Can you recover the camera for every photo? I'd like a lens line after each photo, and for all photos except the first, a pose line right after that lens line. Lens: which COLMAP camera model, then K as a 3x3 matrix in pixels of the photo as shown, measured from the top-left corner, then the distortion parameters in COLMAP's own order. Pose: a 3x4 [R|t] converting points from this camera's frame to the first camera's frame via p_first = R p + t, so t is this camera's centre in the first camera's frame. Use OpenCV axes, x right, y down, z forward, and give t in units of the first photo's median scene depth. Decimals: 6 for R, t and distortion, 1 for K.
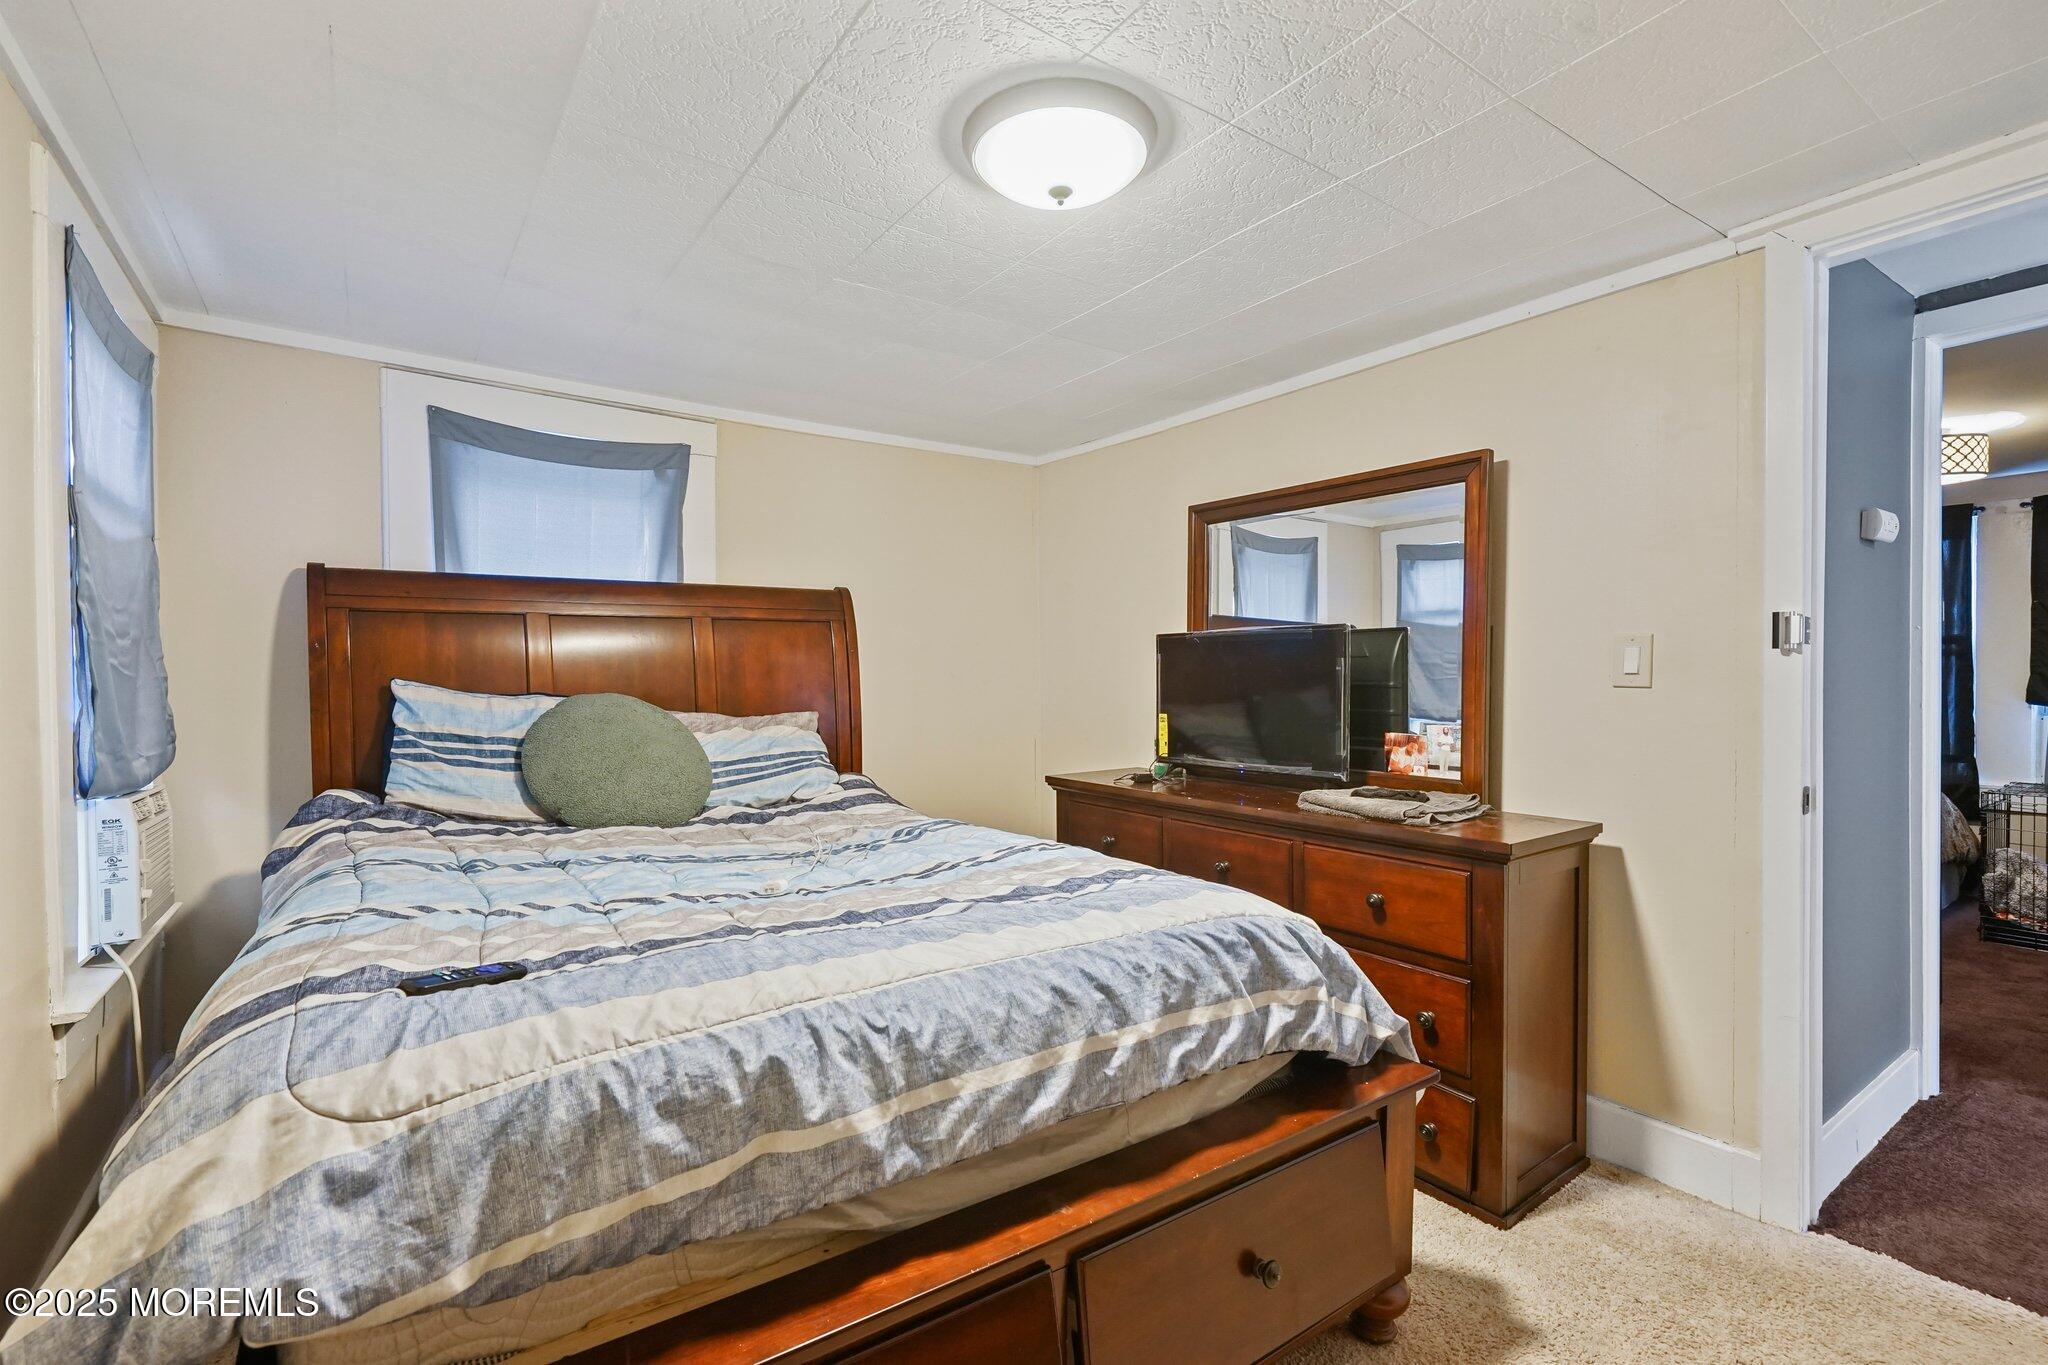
lens RADIAL K [[921.0, 0, 1014.4], [0, 921.0, 691.7], [0, 0, 1]] dist [-0.002339, 0.001677]
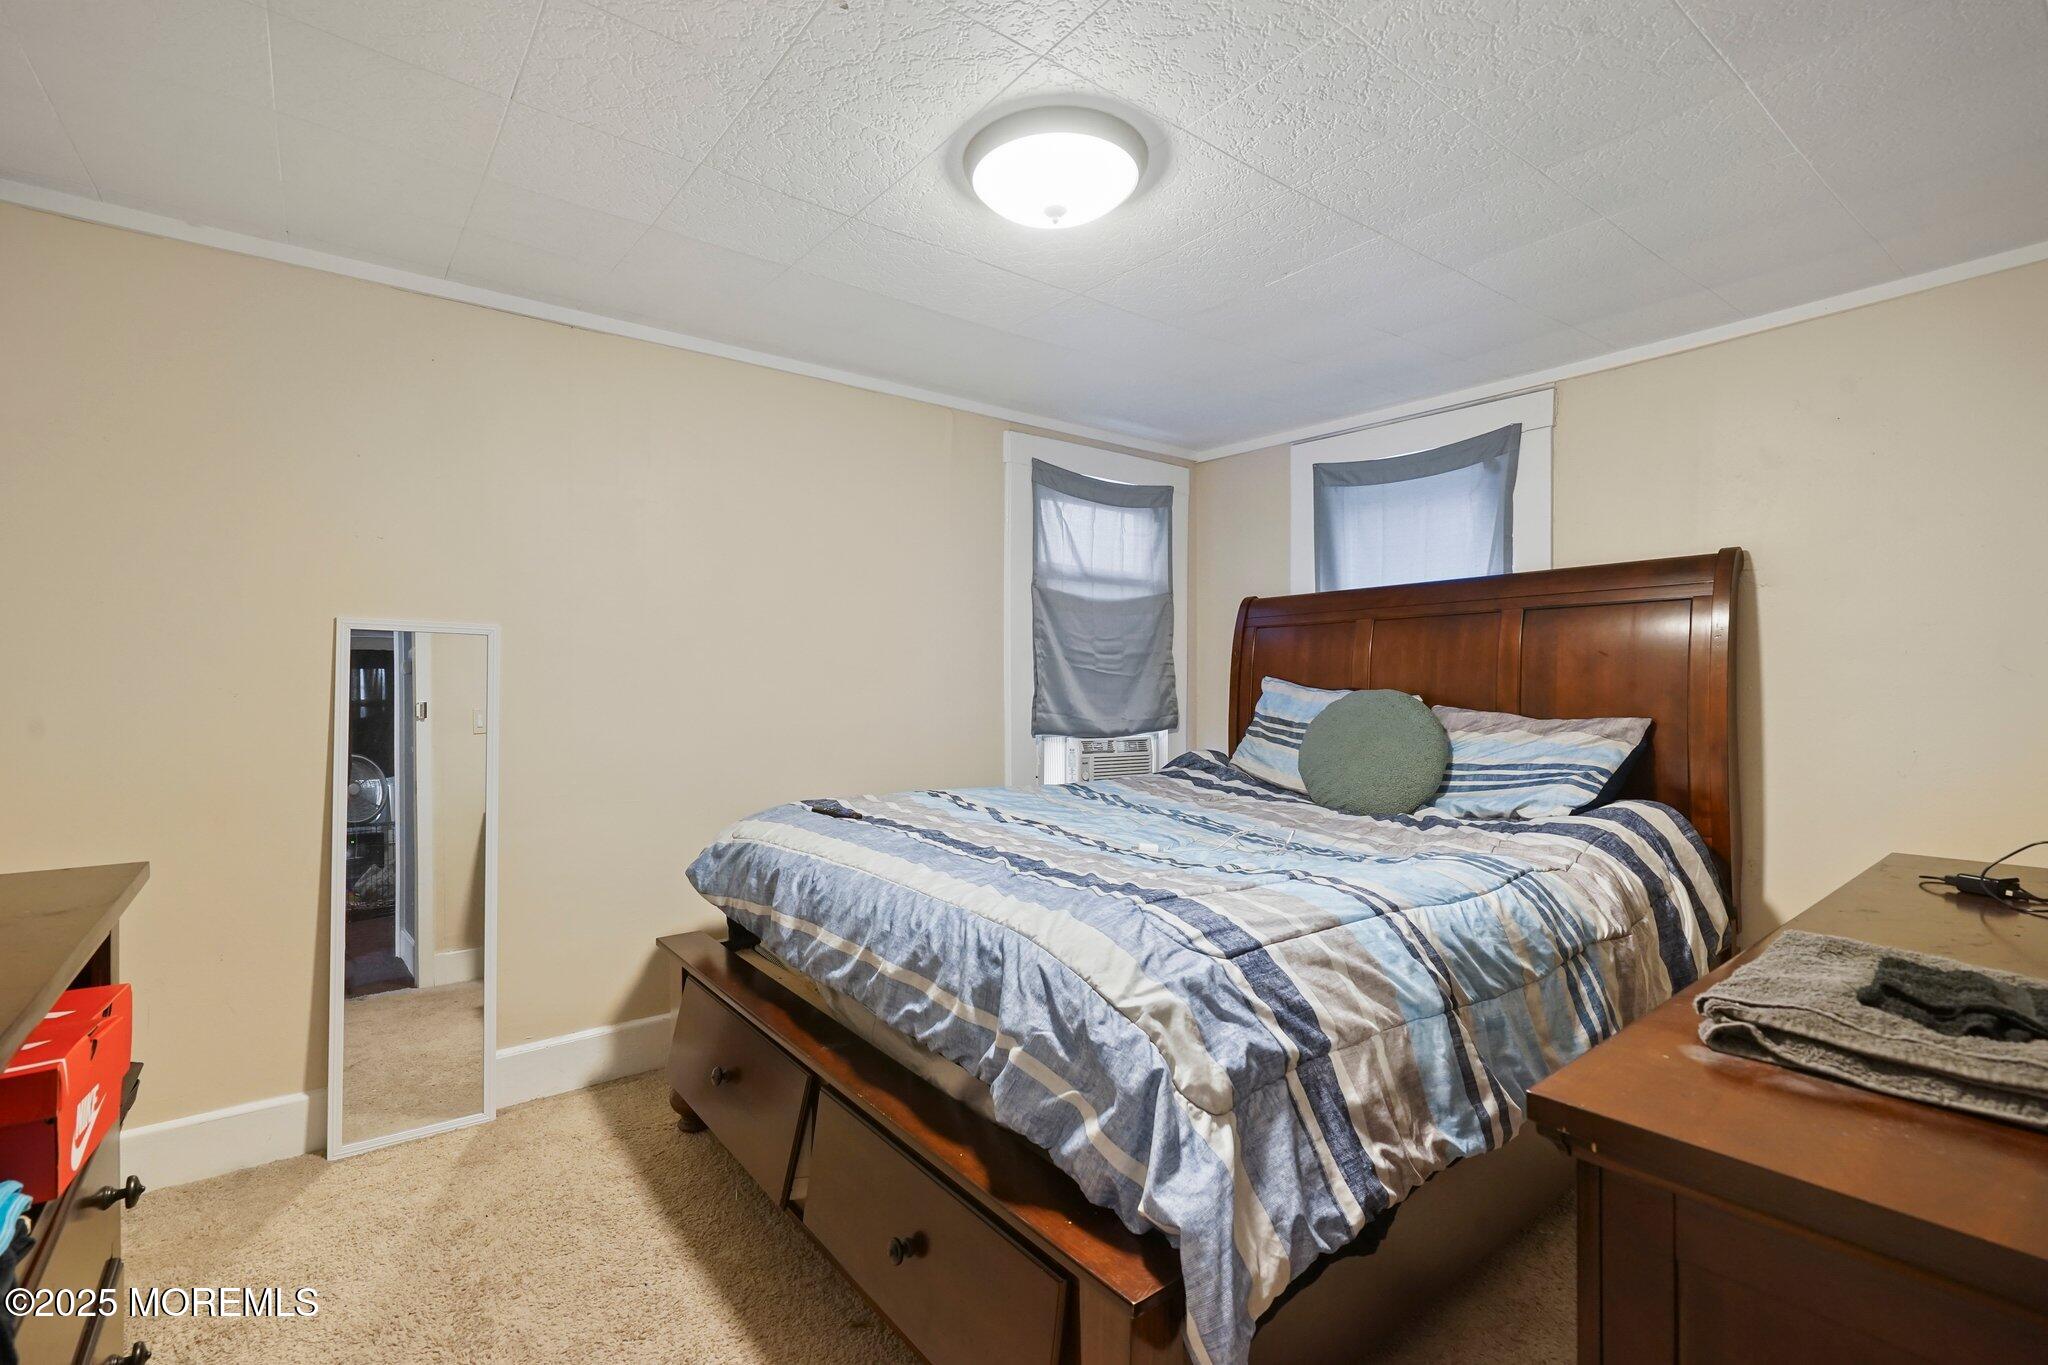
lens RADIAL K [[922.7, 0, 1007.5], [0, 922.7, 684.4], [0, 0, 1]] dist [-0.001601, -0.000026]
pose [[0.040129, 0.009060, -0.999153, 0.685422], [-0.013043, 0.999878, 0.008543, -0.008287], [0.999109, 0.012690, 0.040243, 0.558582]]
